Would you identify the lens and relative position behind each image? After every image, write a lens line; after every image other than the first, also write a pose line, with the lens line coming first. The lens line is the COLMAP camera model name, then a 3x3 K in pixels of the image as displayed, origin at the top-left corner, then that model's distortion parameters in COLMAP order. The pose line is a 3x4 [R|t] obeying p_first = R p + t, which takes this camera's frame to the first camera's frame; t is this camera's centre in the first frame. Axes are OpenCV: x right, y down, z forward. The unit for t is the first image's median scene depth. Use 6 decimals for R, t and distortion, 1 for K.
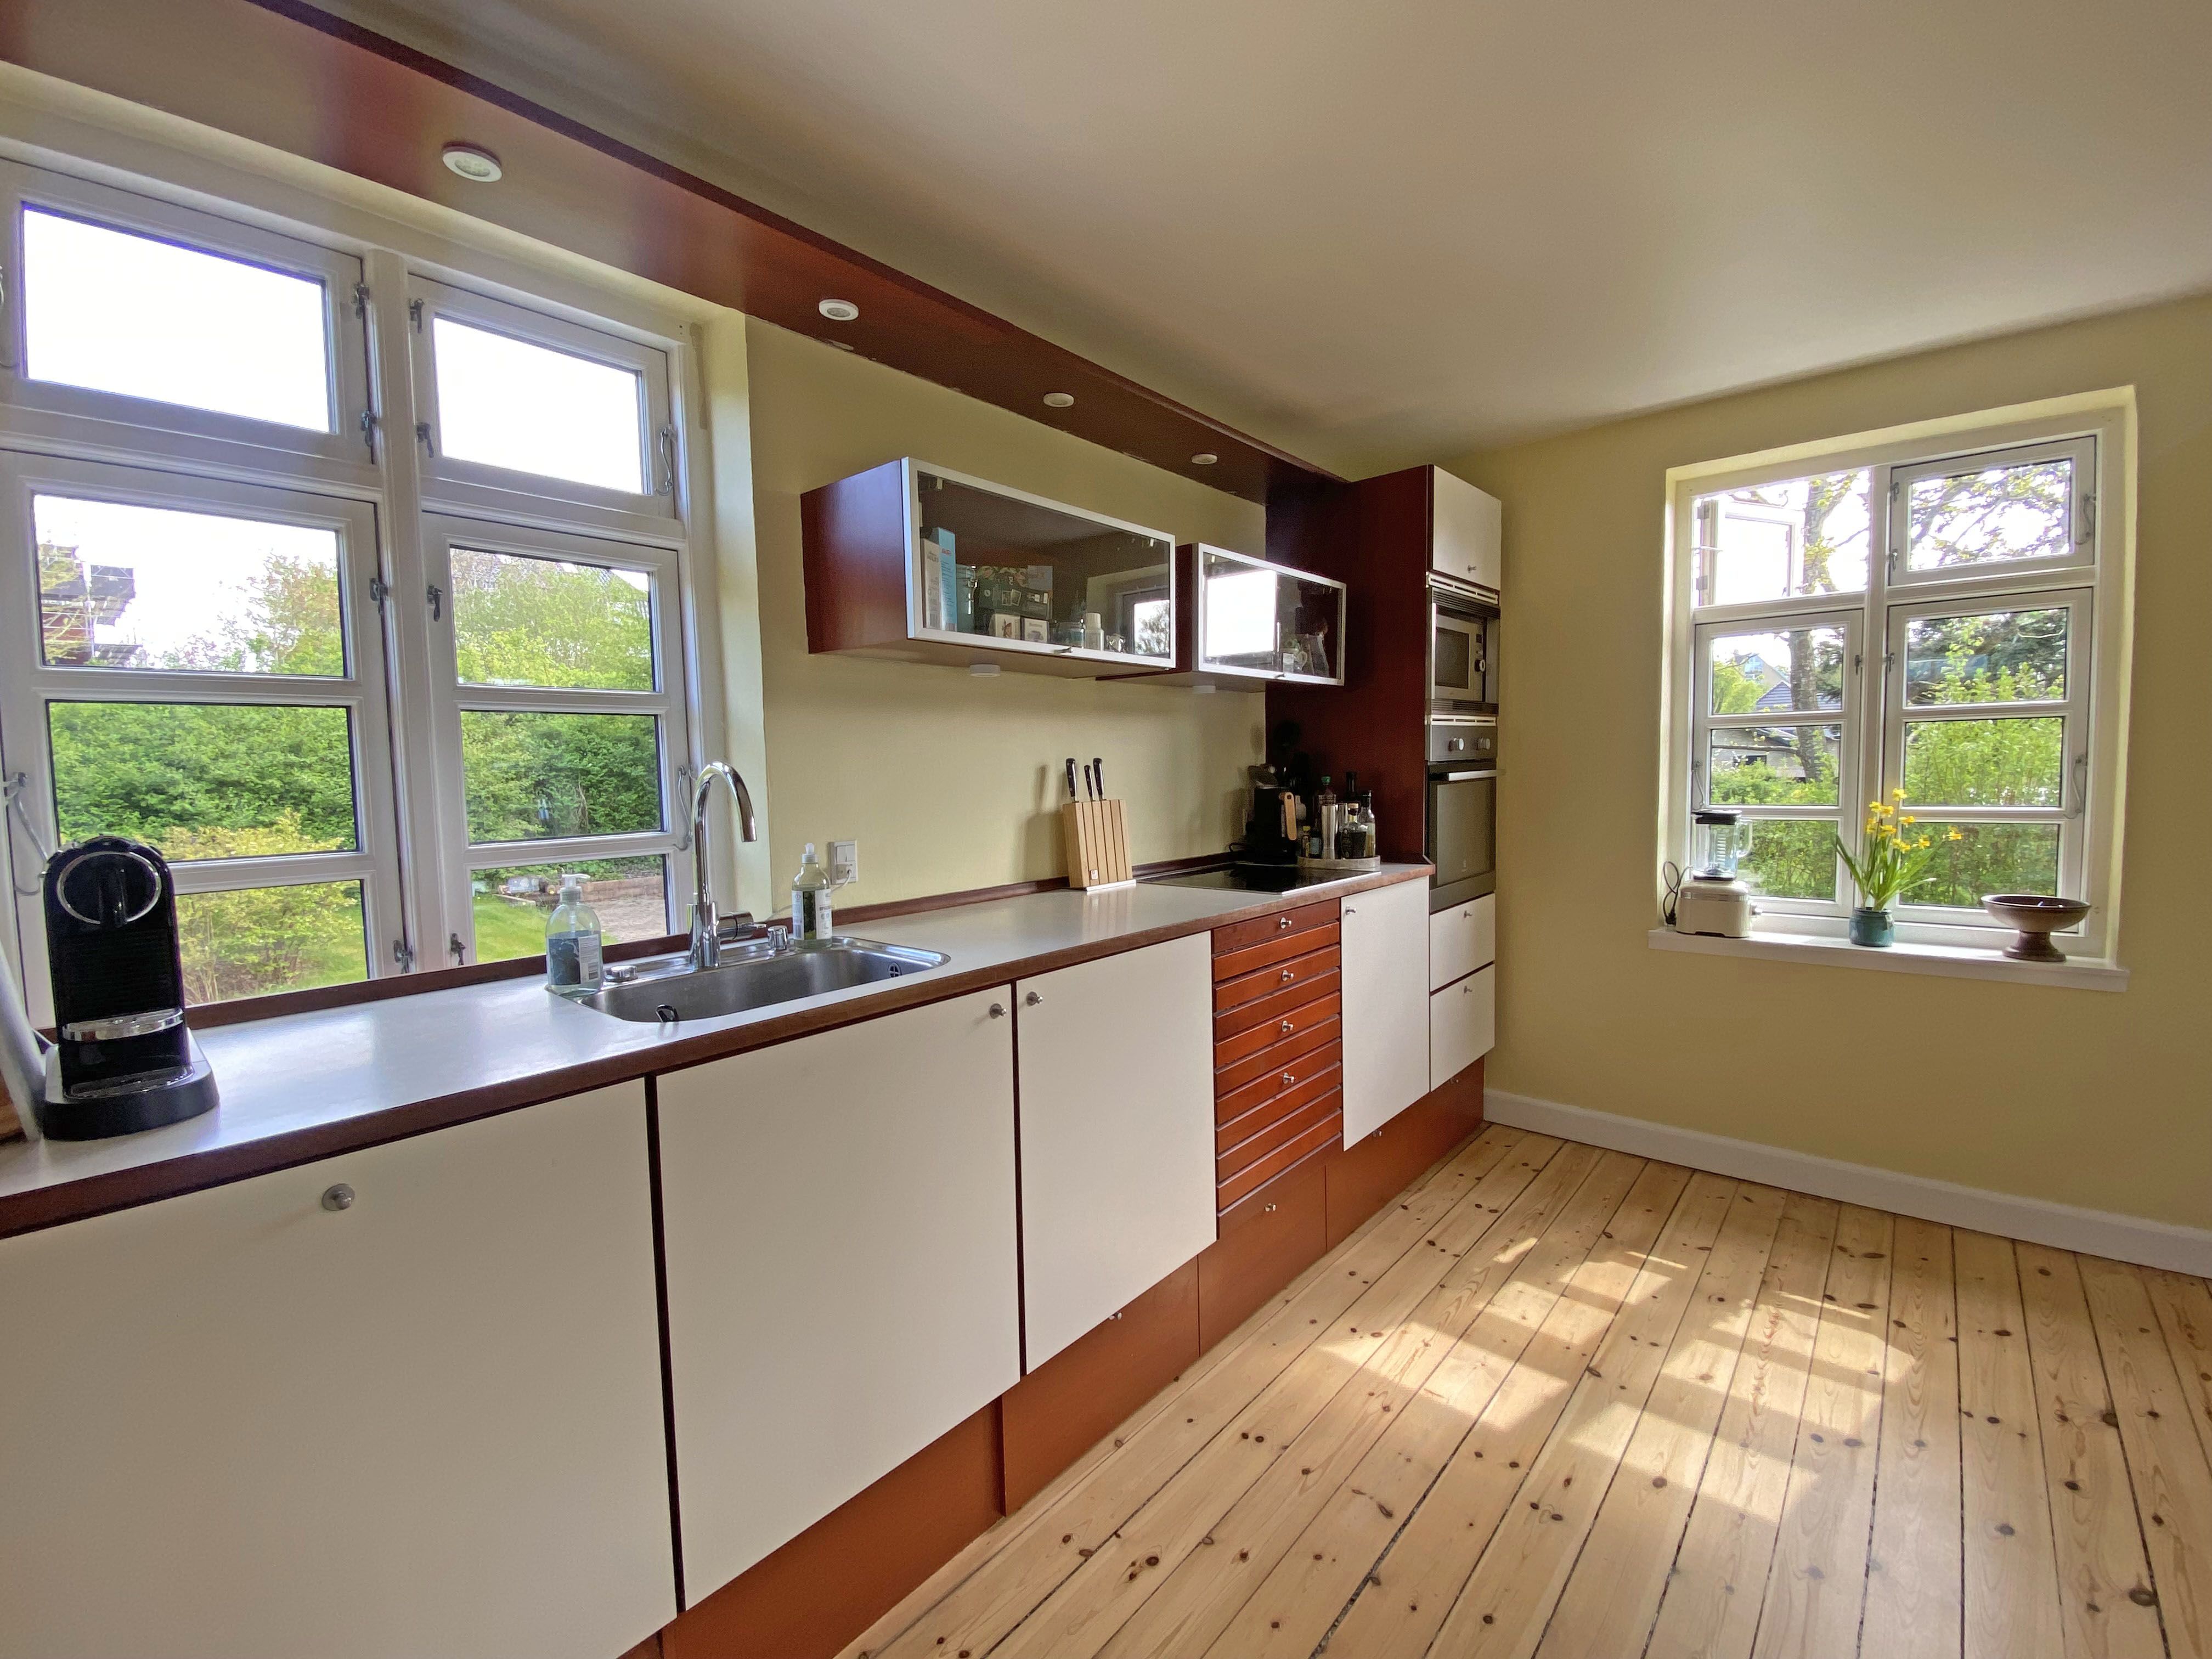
lens RADIAL K [[951.8, 0, 1106.4], [0, 951.8, 826.9], [0, 0, 1]] dist [0.034174, -0.028355]
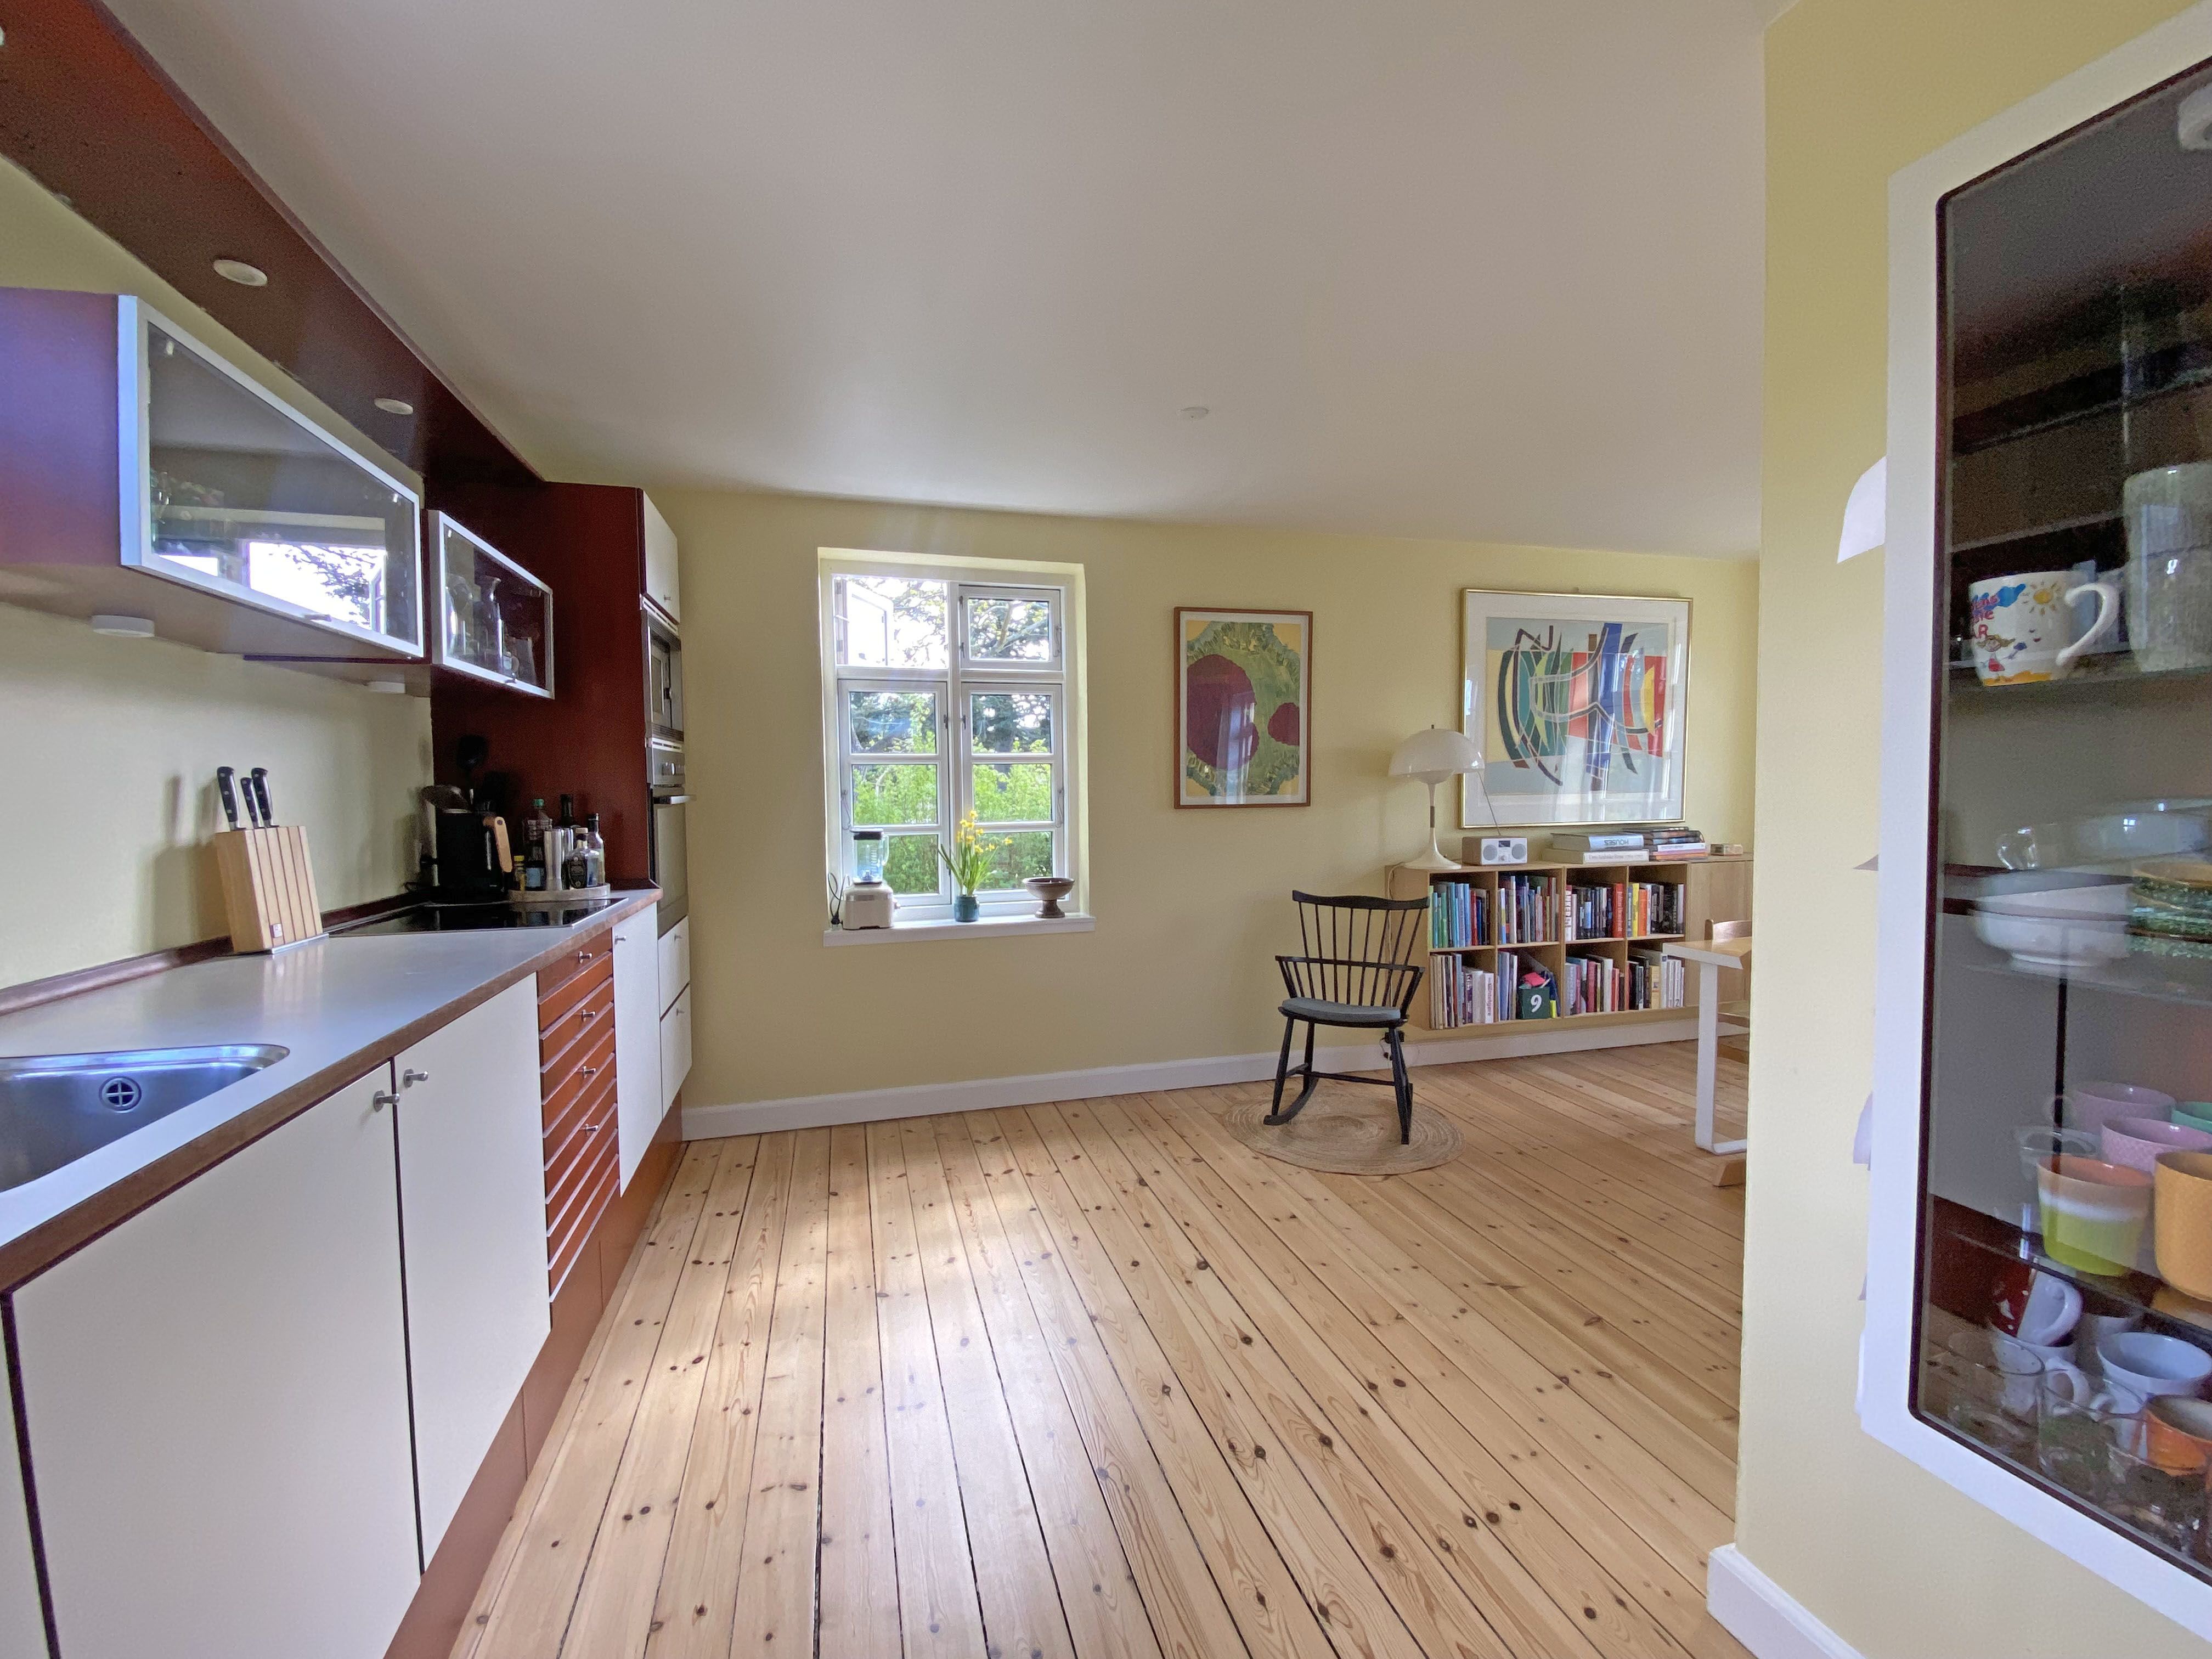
lens RADIAL K [[951.8, 0, 1106.4], [0, 951.8, 826.9], [0, 0, 1]] dist [0.034174, -0.028355]
pose [[0.540880, -0.017728, 0.840913, -0.252796], [0.052086, 0.998565, -0.012450, 0.012535], [-0.839485, 0.050534, 0.541027, 0.069467]]
